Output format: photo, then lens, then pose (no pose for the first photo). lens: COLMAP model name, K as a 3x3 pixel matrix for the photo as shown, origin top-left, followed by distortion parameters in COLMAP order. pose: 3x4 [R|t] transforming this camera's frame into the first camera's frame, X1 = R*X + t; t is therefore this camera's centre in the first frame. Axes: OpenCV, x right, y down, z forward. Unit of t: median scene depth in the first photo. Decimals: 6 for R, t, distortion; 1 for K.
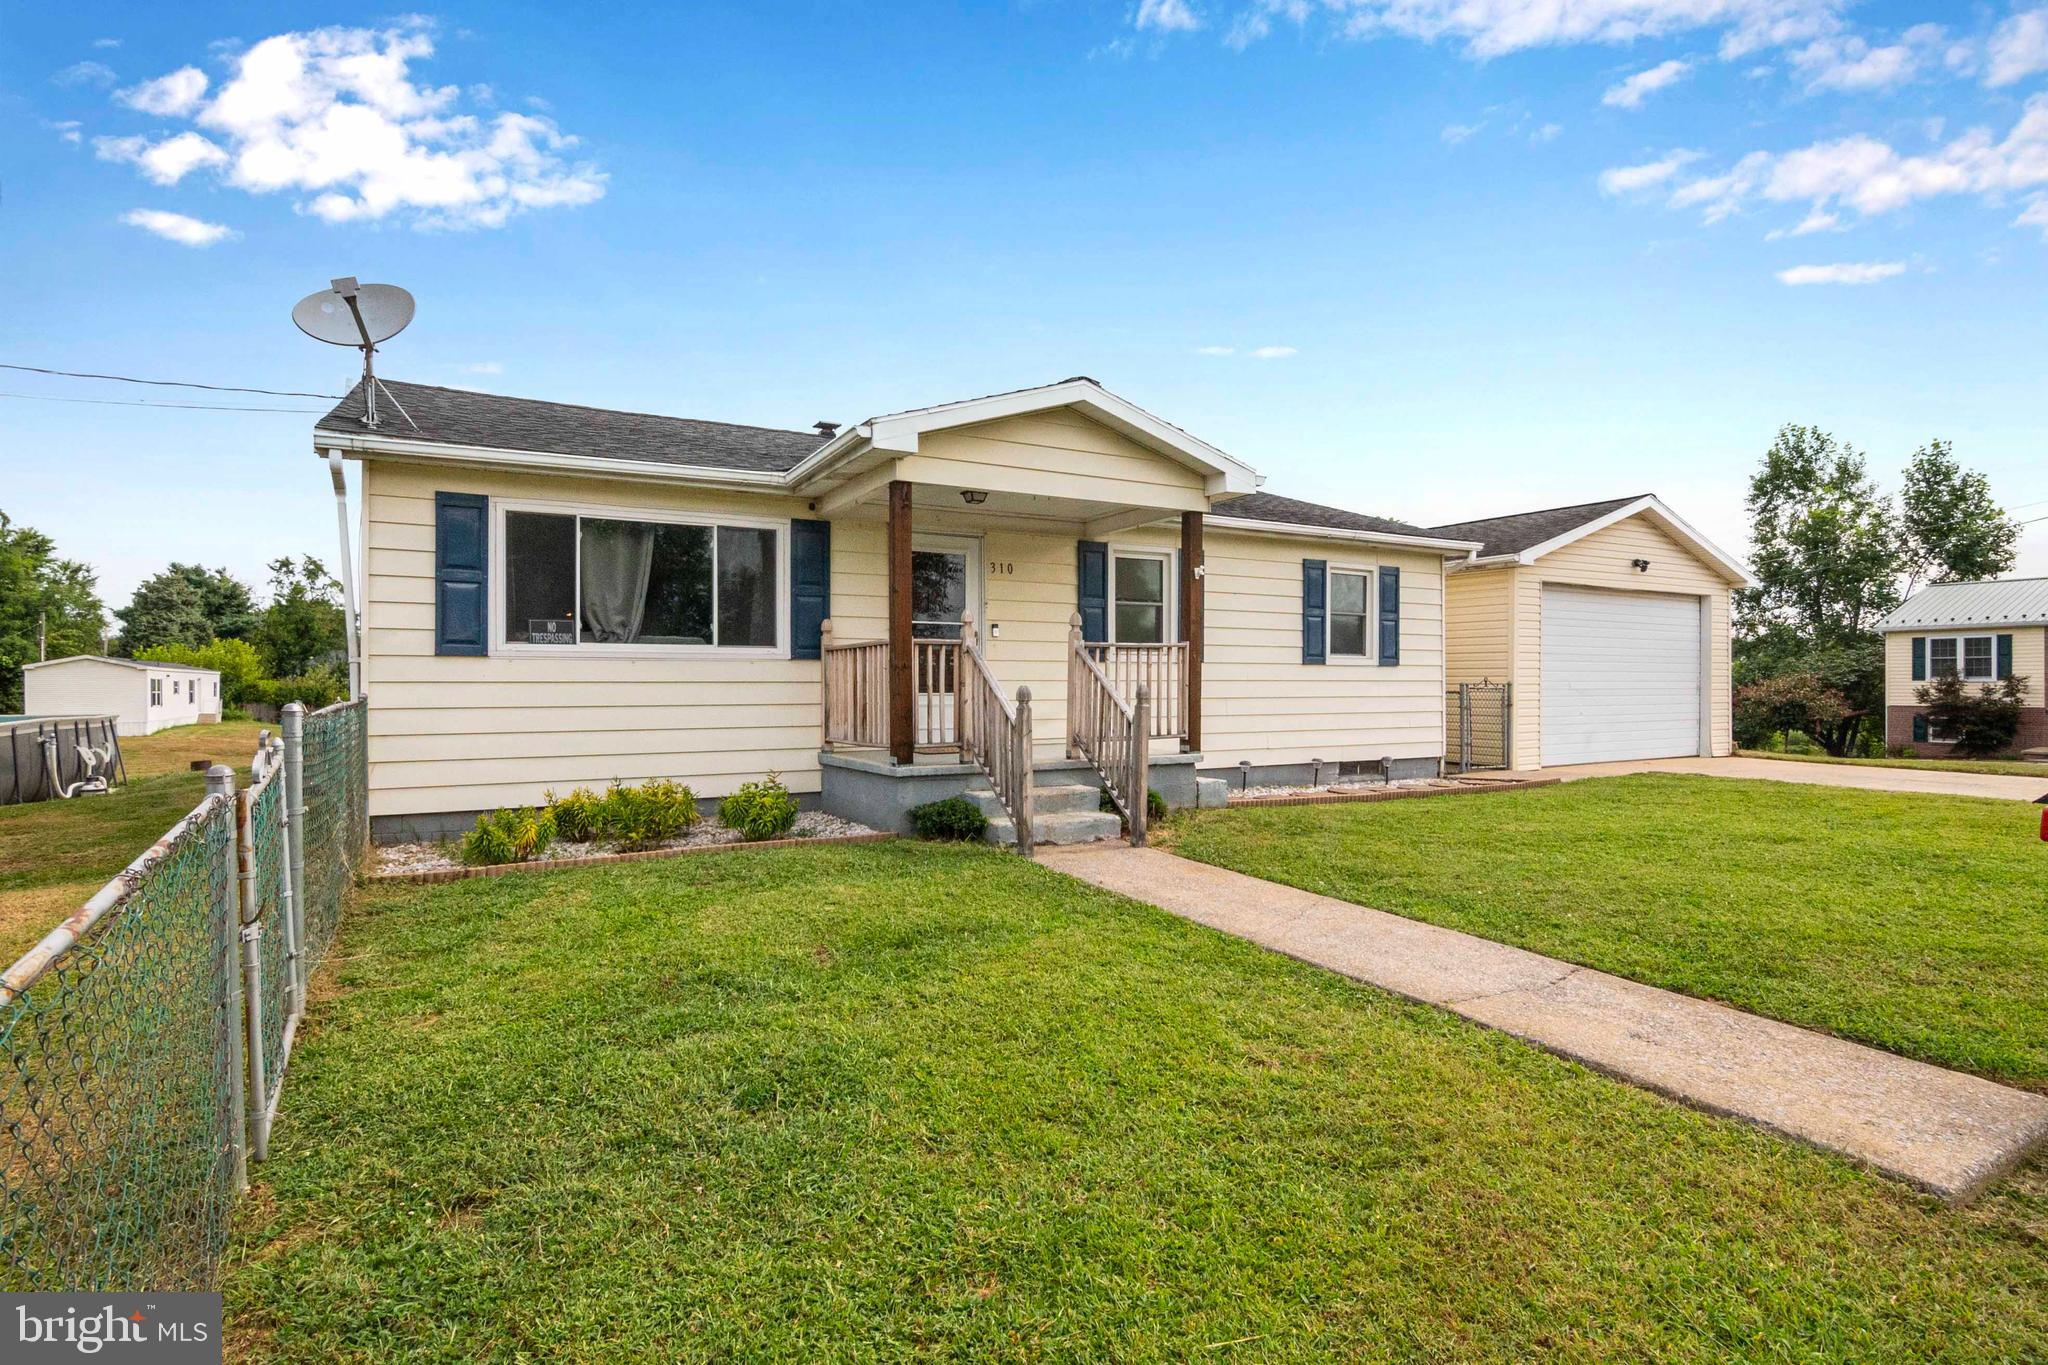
lens RADIAL K [[1003.3, 0, 1021.0], [0, 1003.3, 691.7], [0, 0, 1]] dist [-0.014242, 0.000262]
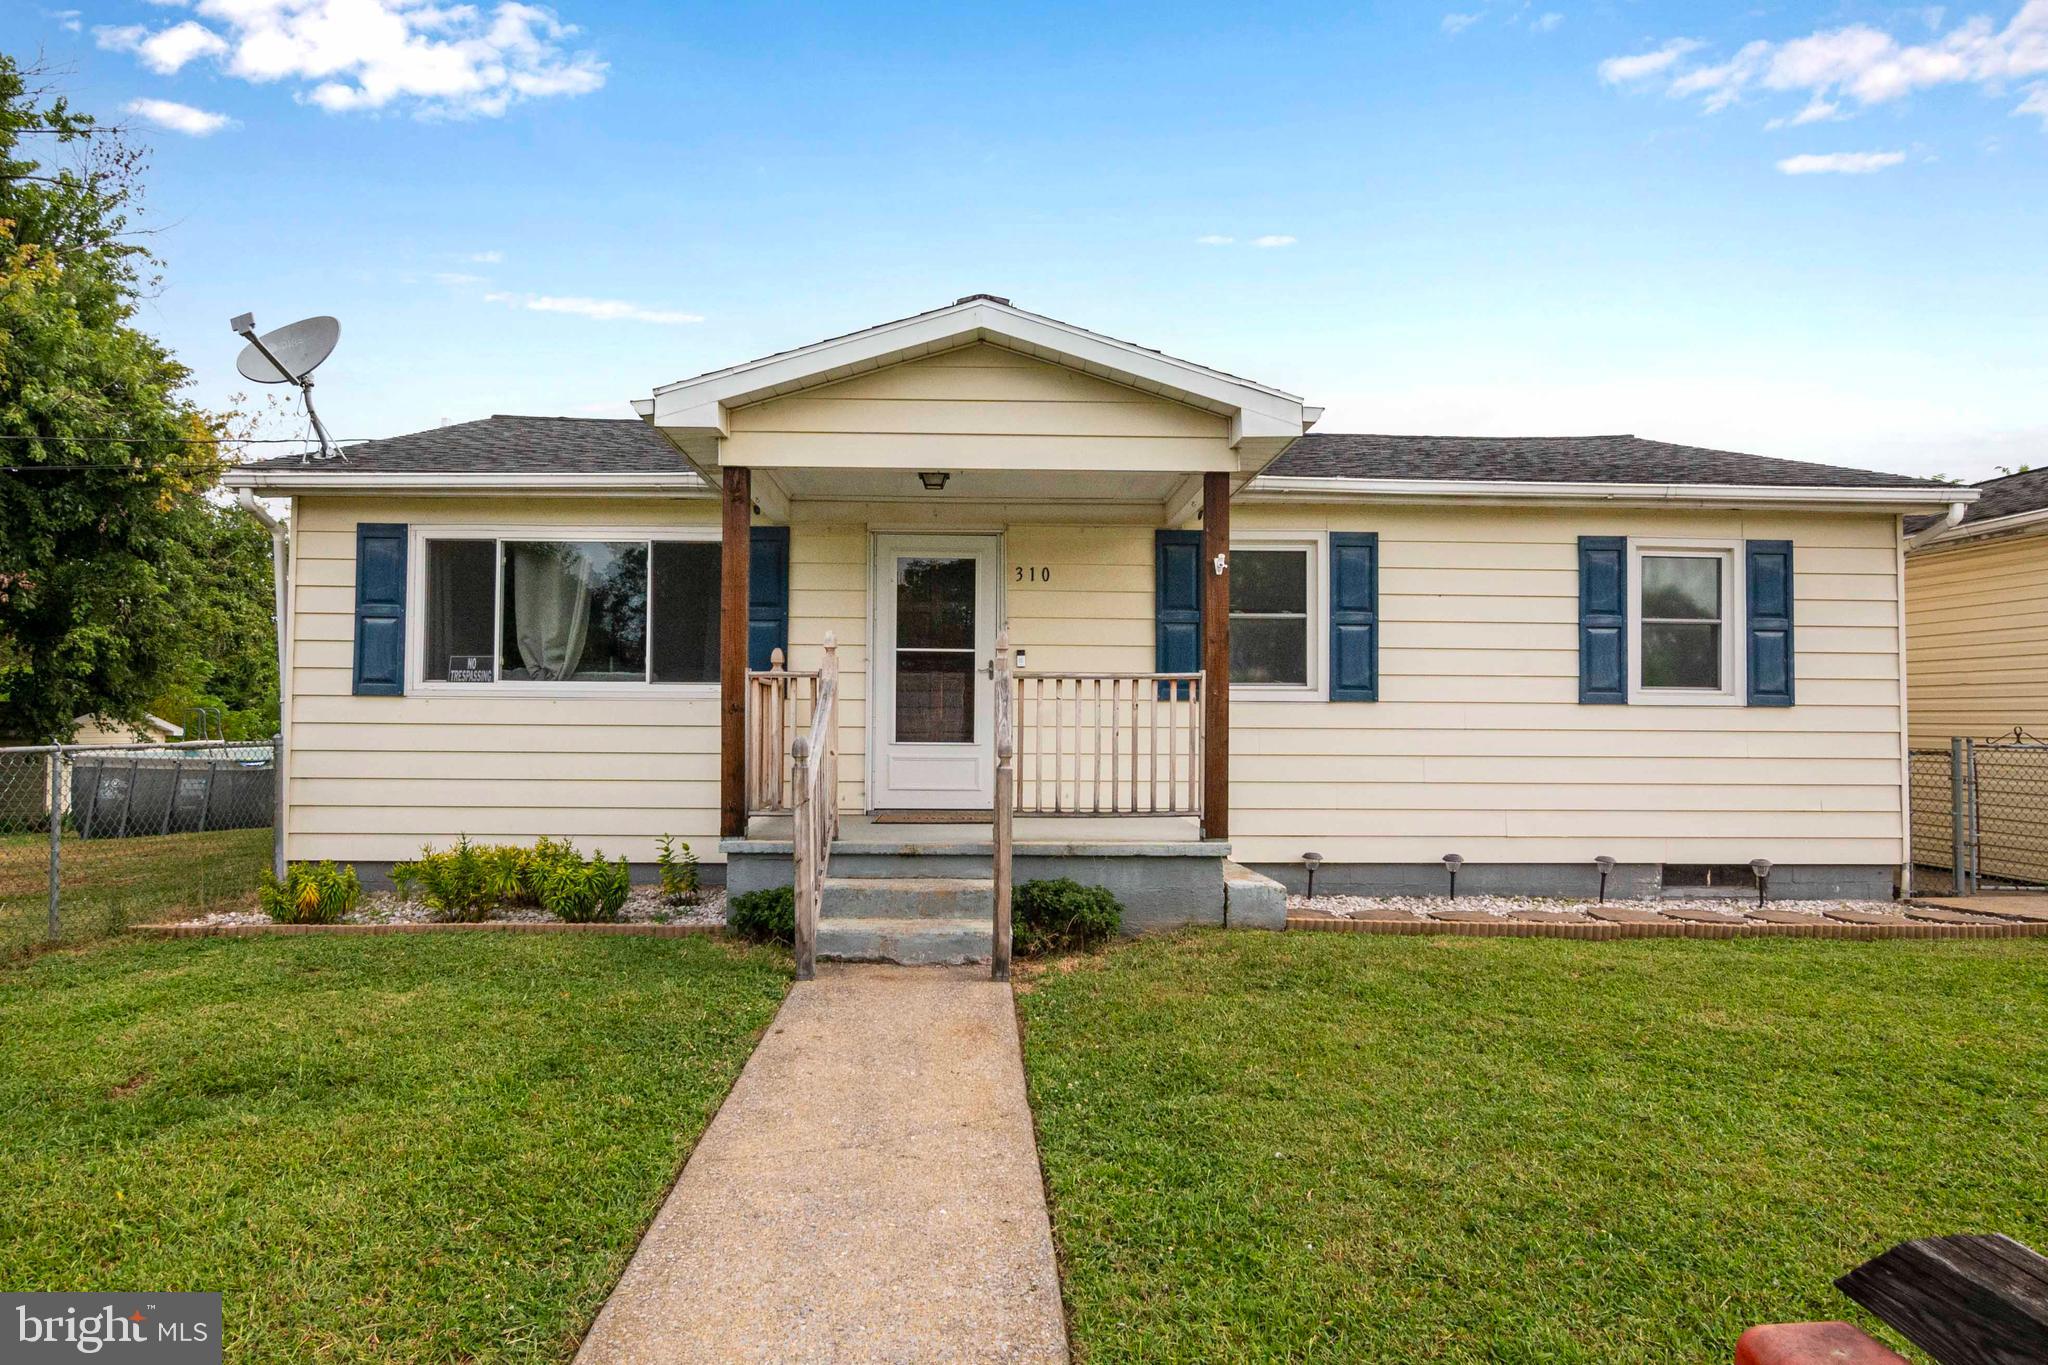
lens RADIAL K [[1156.4, 0, 1023.0], [0, 1156.4, 681.8], [0, 0, 1]] dist [-0.020863, -0.002245]
pose [[0.889028, -0.010088, -0.457741, 0.404767], [-0.011730, 0.998927, -0.044798, -0.006366], [0.457702, 0.045196, 0.887956, 0.272109]]
